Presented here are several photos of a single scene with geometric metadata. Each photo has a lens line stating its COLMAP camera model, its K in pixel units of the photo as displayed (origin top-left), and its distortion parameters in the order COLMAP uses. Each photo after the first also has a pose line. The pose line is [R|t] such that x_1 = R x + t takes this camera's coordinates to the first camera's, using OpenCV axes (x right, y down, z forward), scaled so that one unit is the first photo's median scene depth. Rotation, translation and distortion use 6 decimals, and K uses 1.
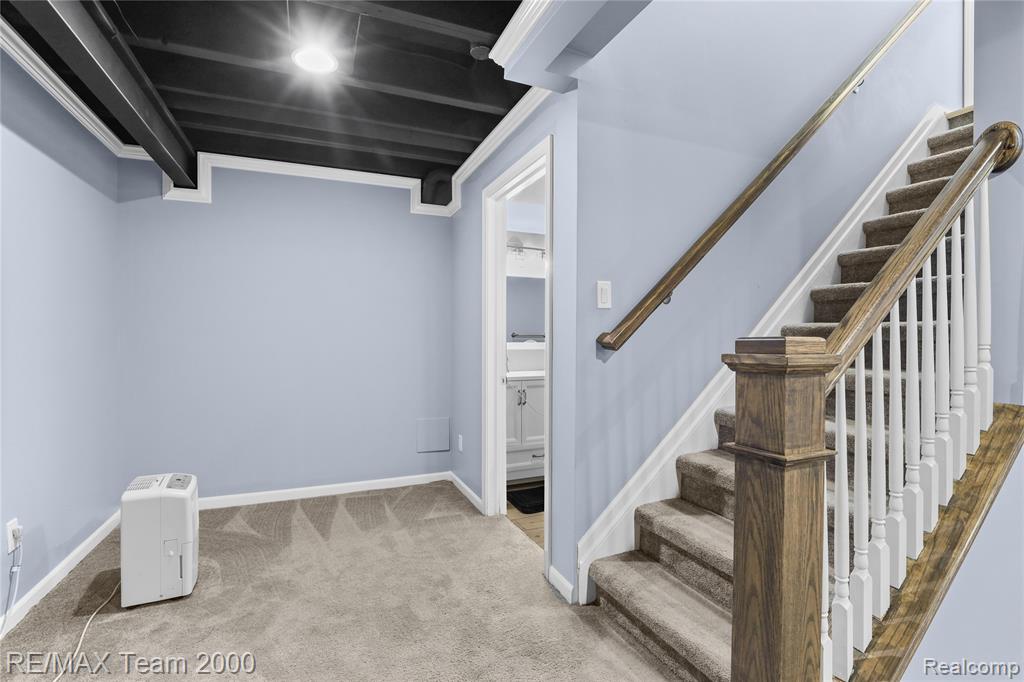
lens RADIAL K [[470.3, 0, 512.0], [0, 470.3, 341.0], [0, 0, 1]] dist [-0.044522, 0.009448]
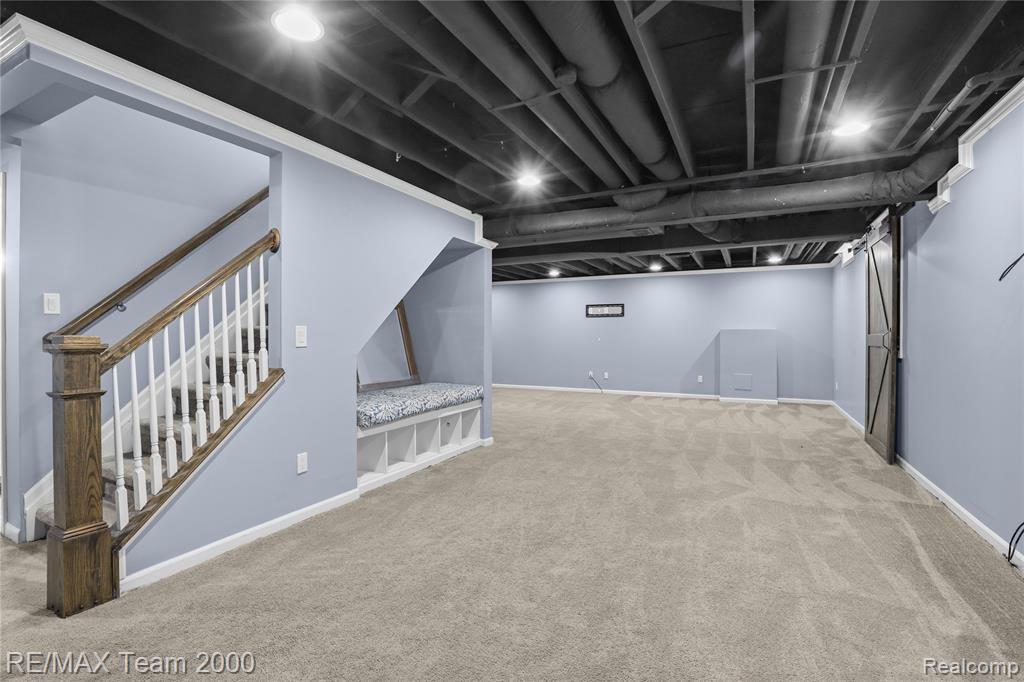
lens RADIAL K [[469.0, 0, 512.9], [0, 469.0, 333.0], [0, 0, 1]] dist [-0.024140, 0.000080]
pose [[0.768386, -0.000691, 0.639986, 0.383909], [0.008221, 0.999928, -0.008790, 0.007048], [-0.639934, 0.012016, 0.768336, -0.858707]]
